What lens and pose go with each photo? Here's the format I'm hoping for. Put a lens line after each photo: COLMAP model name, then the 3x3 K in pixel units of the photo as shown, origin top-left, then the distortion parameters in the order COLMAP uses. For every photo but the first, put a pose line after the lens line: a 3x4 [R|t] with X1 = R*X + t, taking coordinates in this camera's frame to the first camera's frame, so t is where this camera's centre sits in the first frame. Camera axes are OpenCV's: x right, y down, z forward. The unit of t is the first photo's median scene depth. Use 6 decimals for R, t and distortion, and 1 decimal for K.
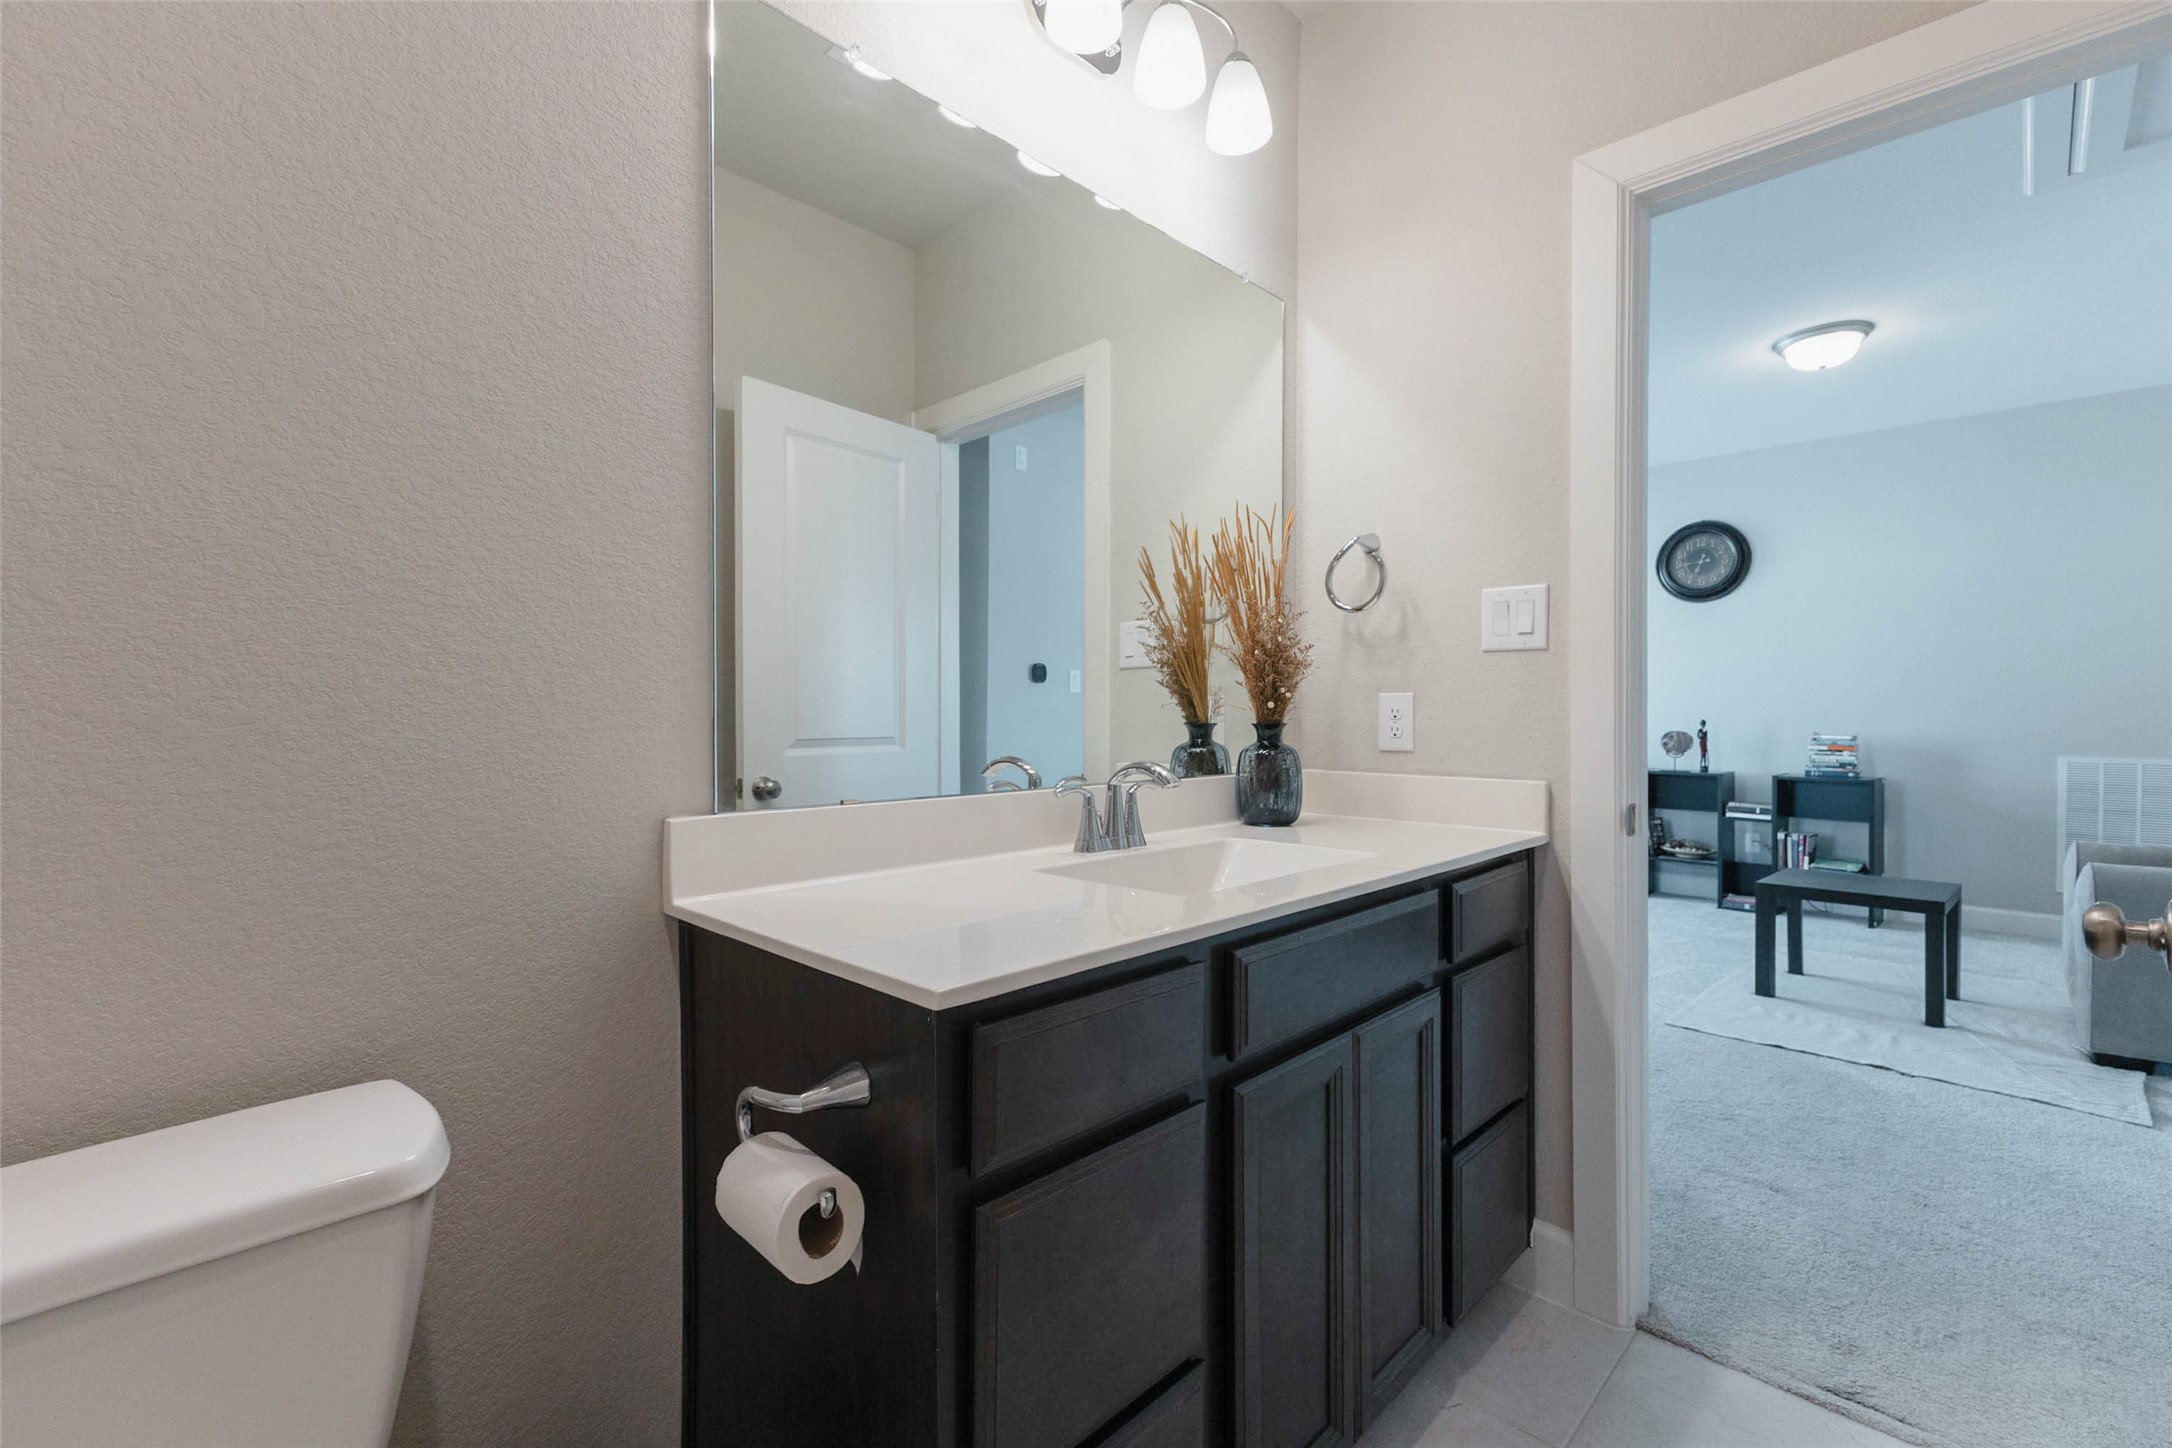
lens RADIAL K [[960.6, 0, 1079.6], [0, 960.6, 722.4], [0, 0, 1]] dist [0.014705, 0.000324]
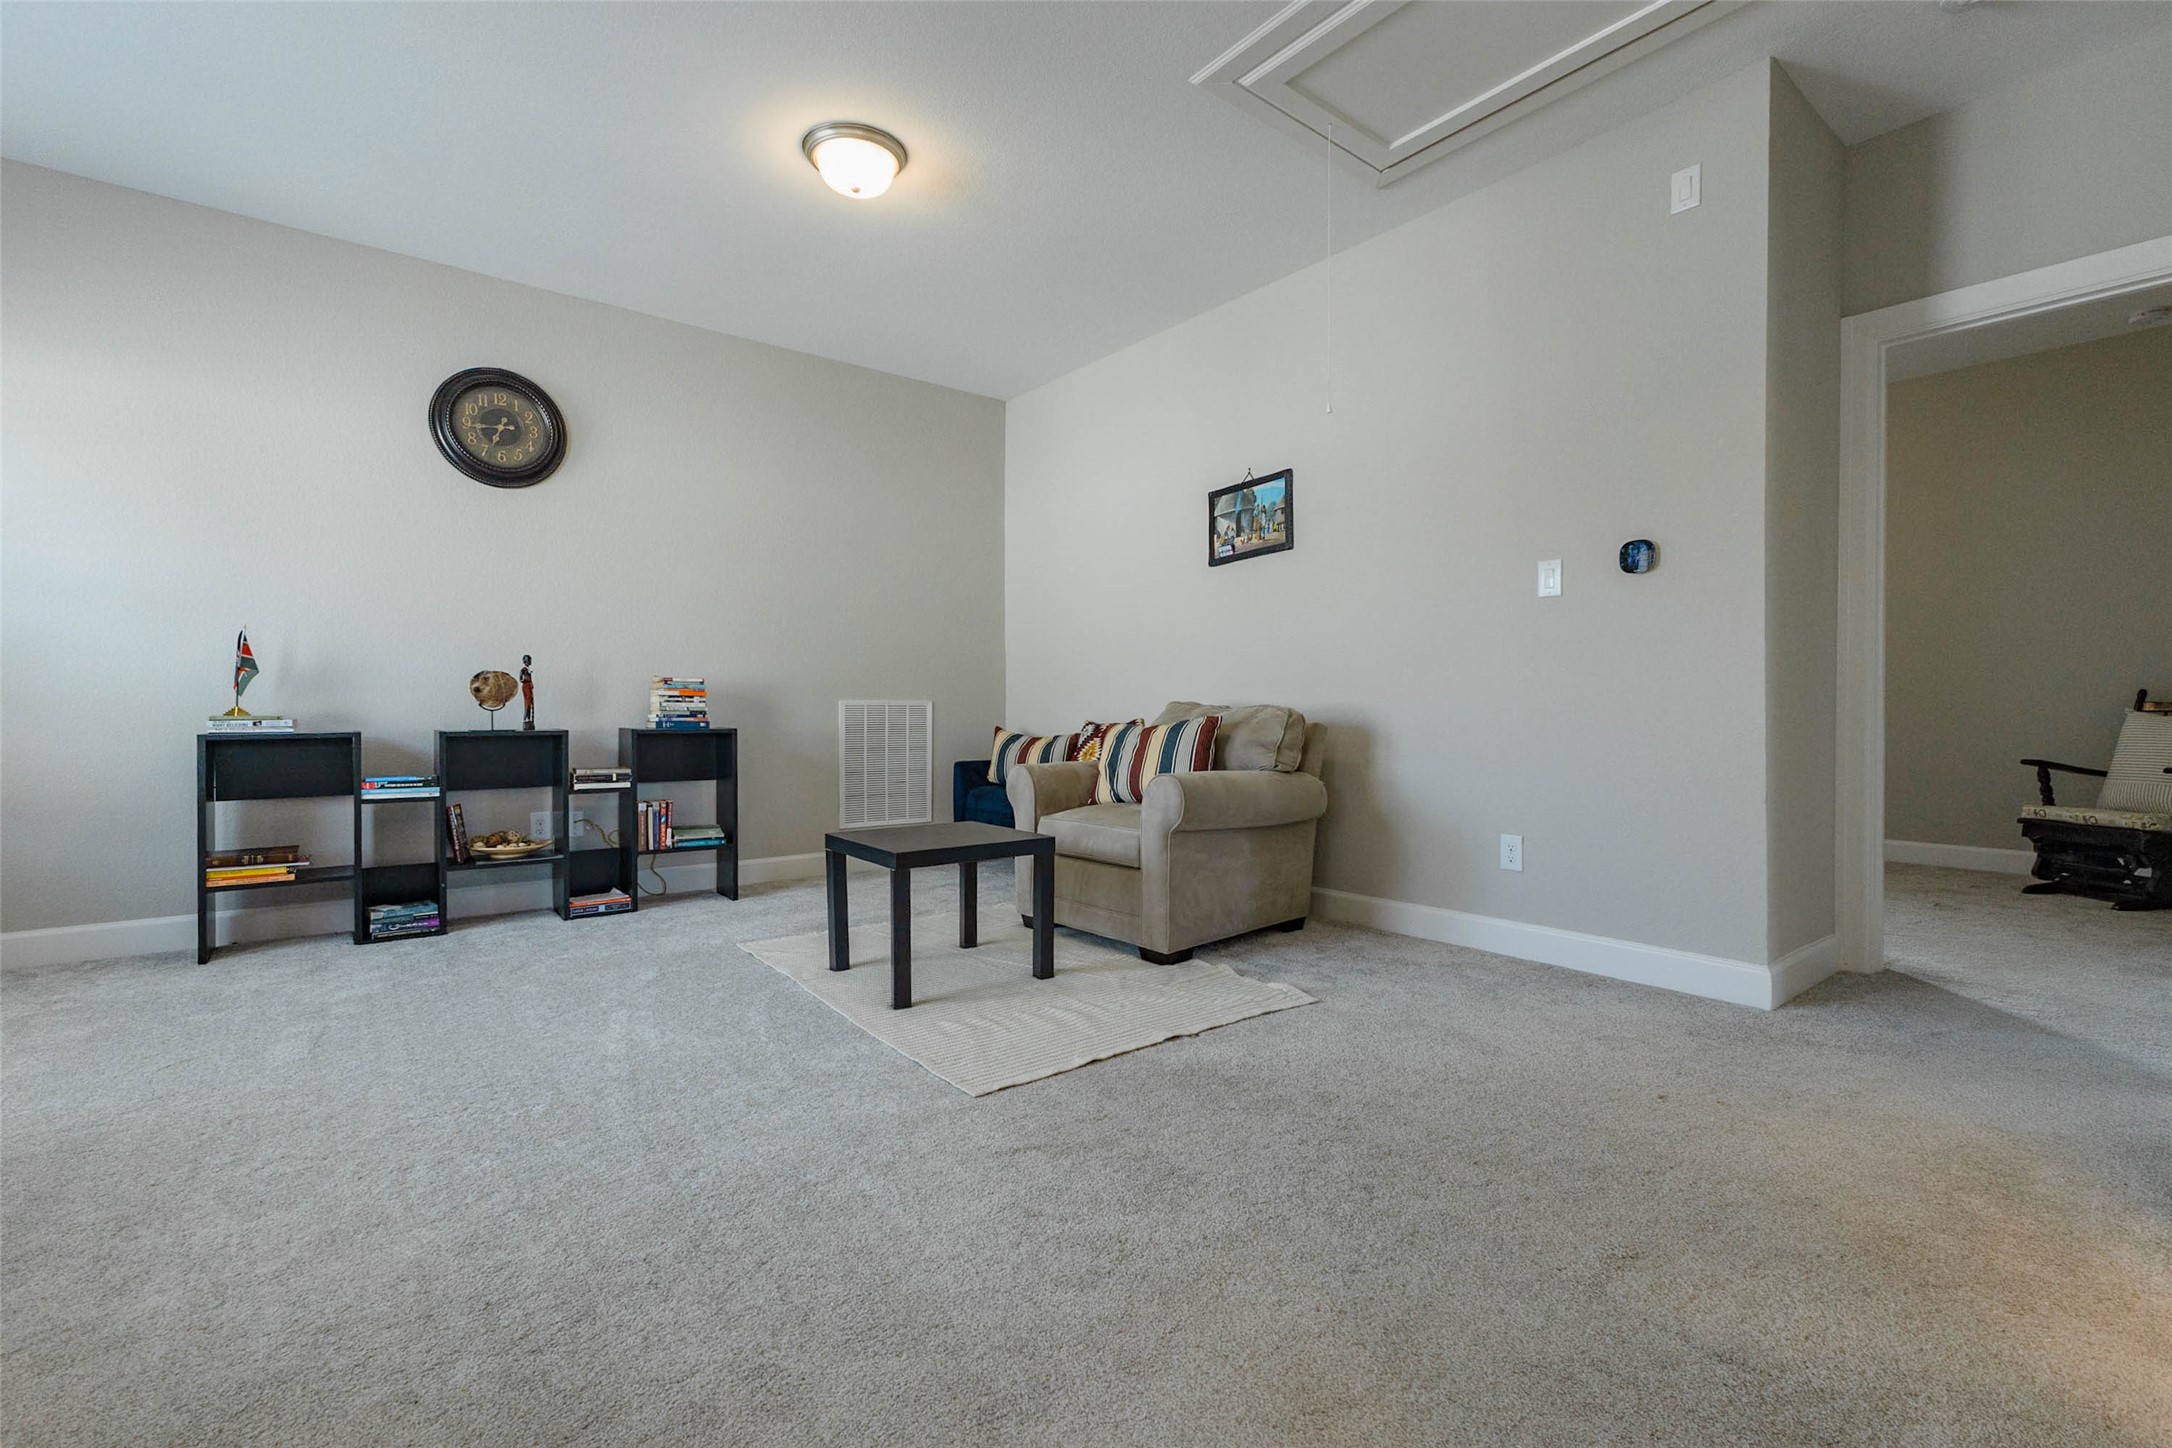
lens RADIAL K [[960.6, 0, 1087.2], [0, 960.6, 719.9], [0, 0, 1]] dist [0.014705, 0.000324]
pose [[0.116759, -0.016508, 0.993023, 0.003117], [0.010531, 0.999826, 0.015382, 0.037963], [-0.993104, 0.008662, 0.116913, 0.529632]]
